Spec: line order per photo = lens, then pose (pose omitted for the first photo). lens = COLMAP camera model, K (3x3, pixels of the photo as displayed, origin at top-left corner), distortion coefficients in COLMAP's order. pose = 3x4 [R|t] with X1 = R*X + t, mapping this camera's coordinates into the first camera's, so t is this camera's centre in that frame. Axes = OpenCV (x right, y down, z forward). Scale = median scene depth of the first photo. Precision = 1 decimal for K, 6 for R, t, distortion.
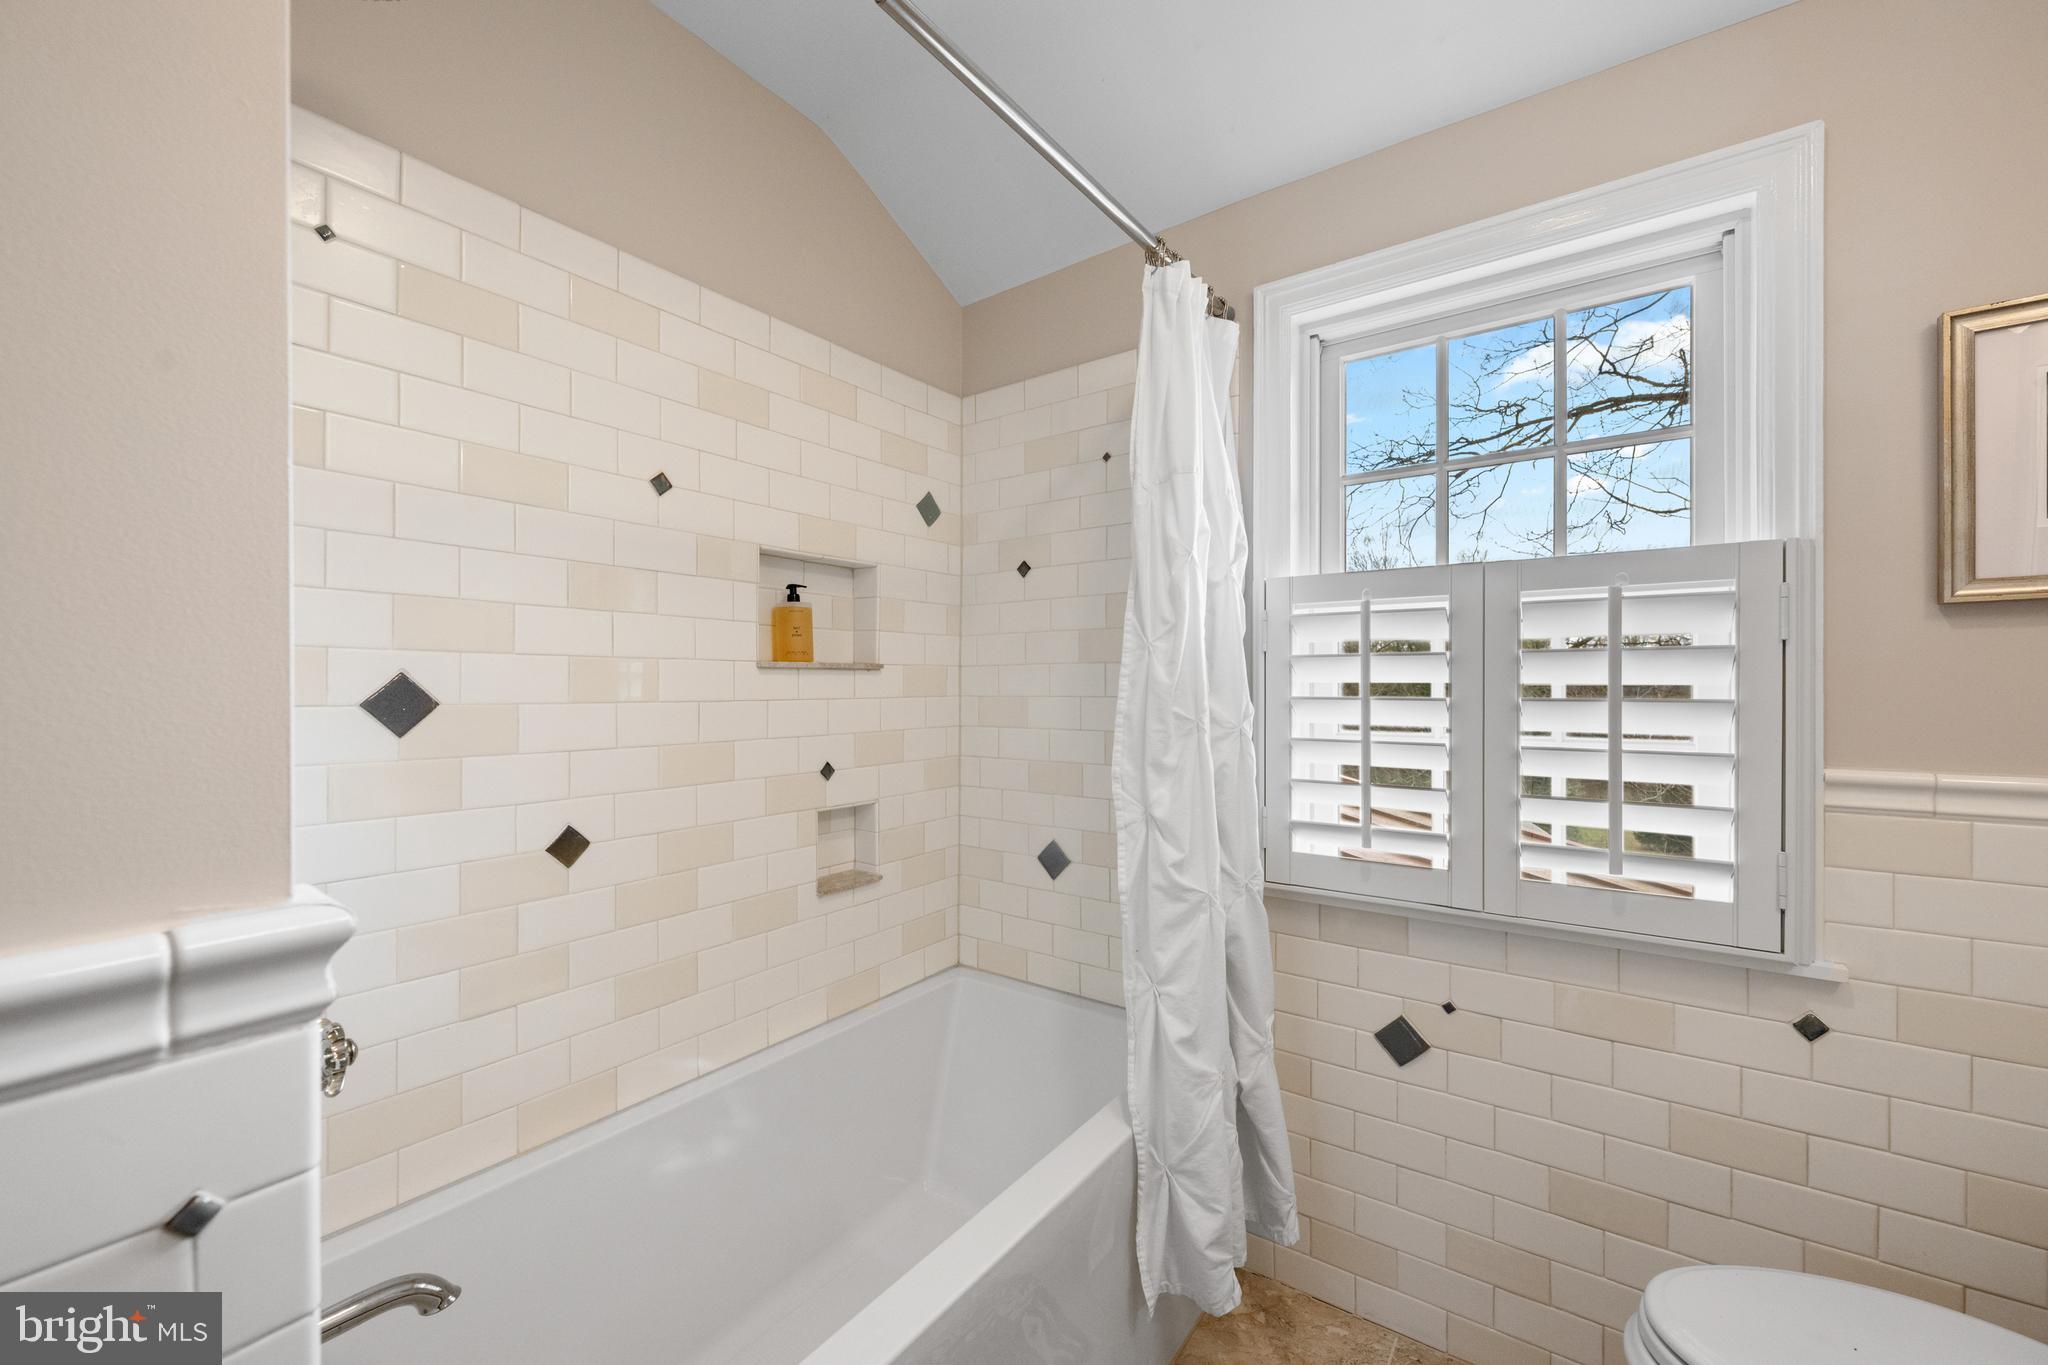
lens RADIAL K [[820.8, 0, 1023.3], [0, 820.8, 685.3], [0, 0, 1]] dist [-0.001009, -0.000202]
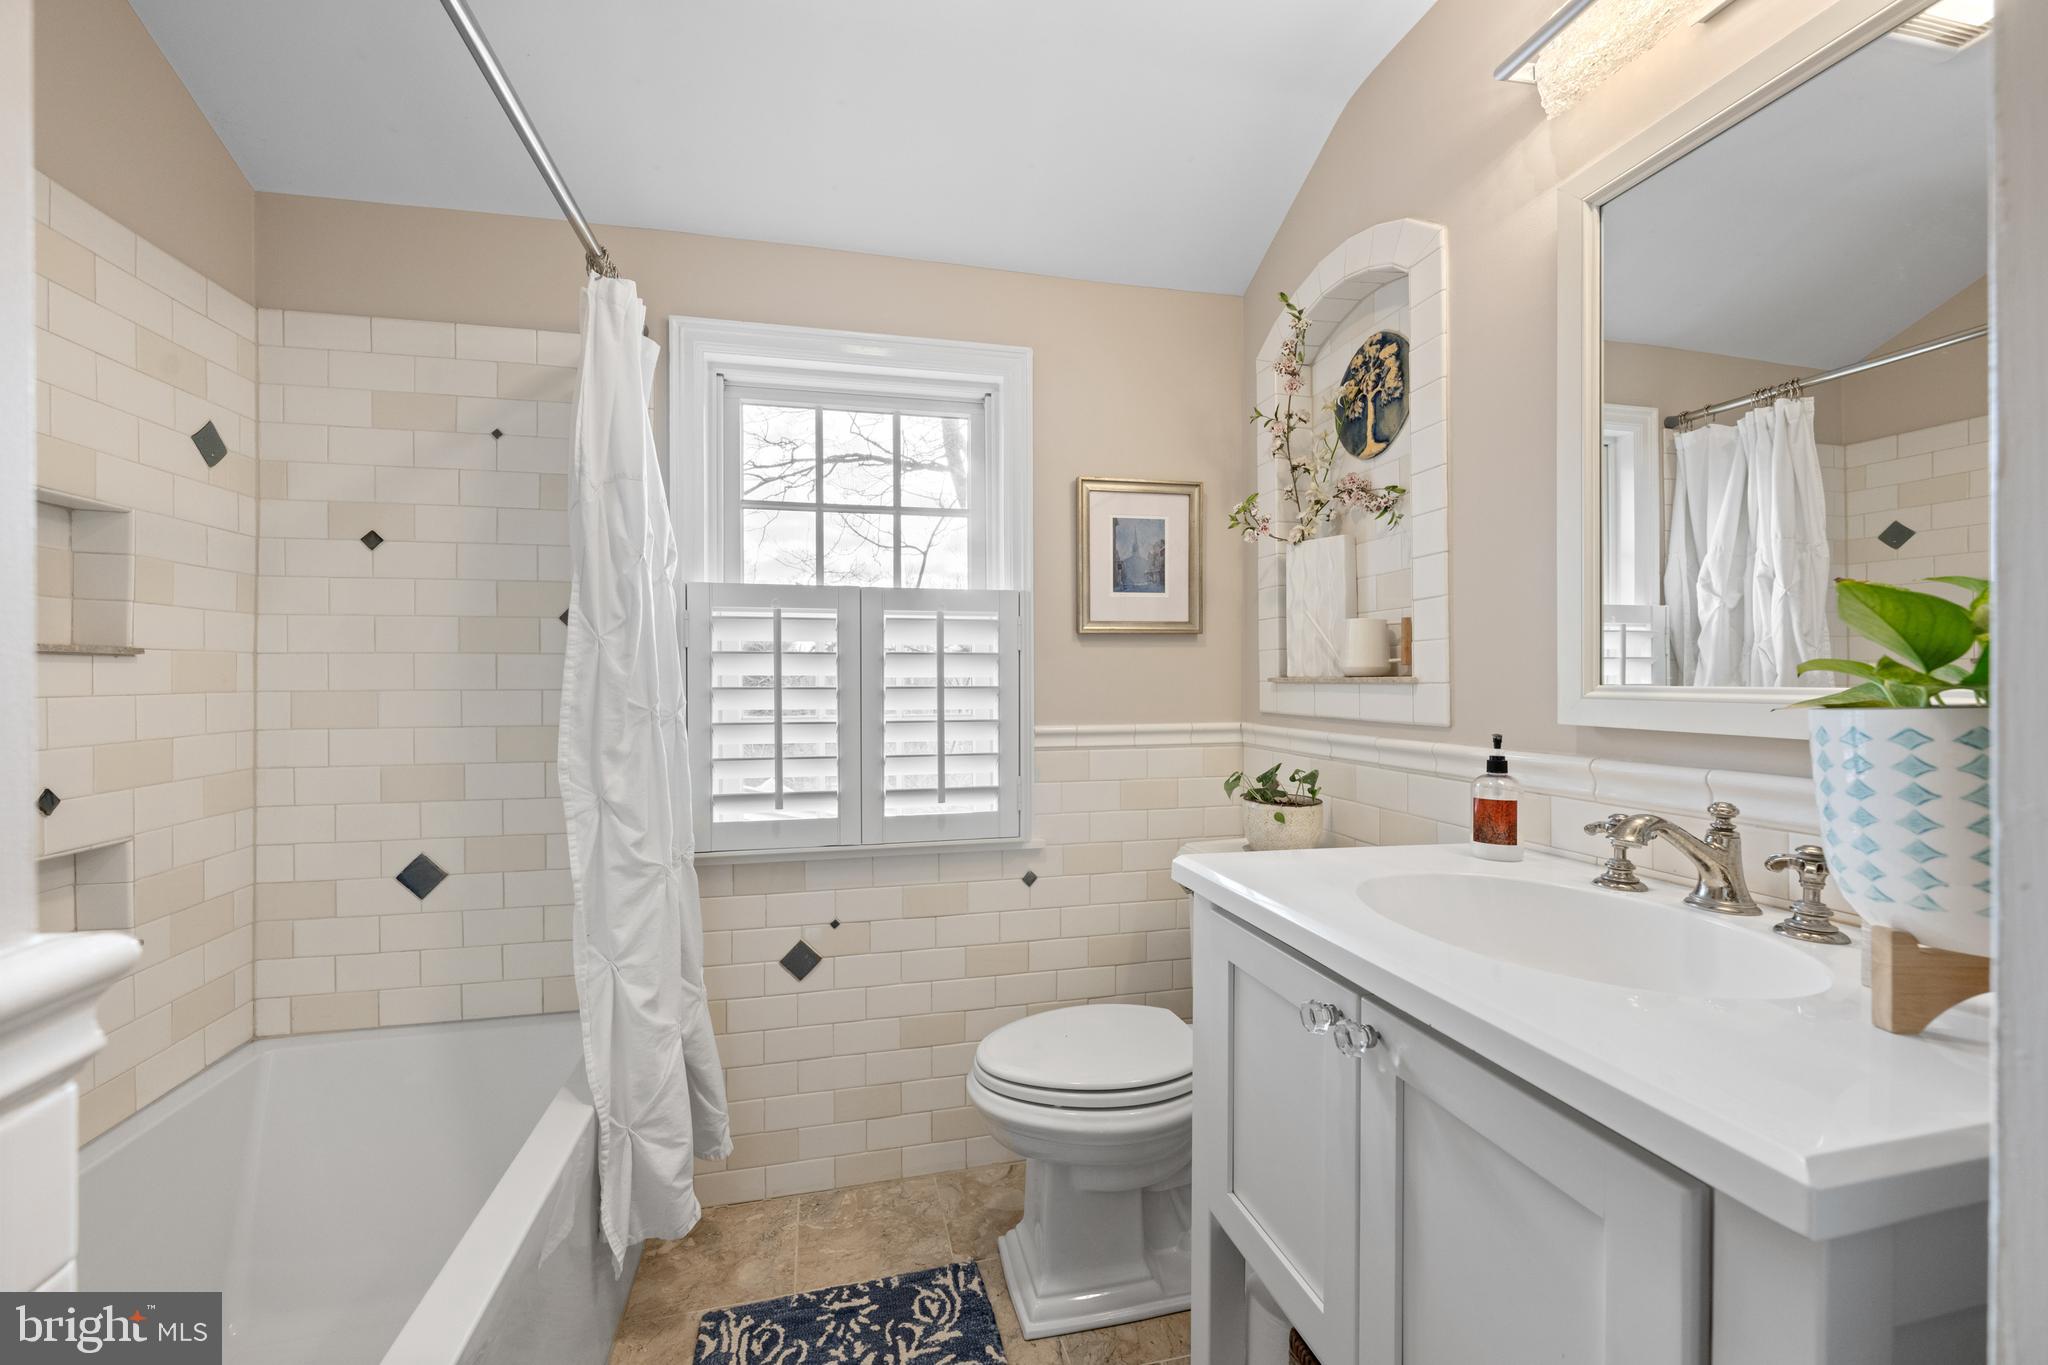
lens RADIAL K [[820.8, 0, 1024.7], [0, 820.8, 672.7], [0, 0, 1]] dist [-0.001009, -0.000202]
pose [[0.648547, 0.005642, 0.761154, -0.277176], [0.001027, 0.999965, -0.008288, 0.003391], [-0.761174, 0.006157, 0.648519, -0.080258]]
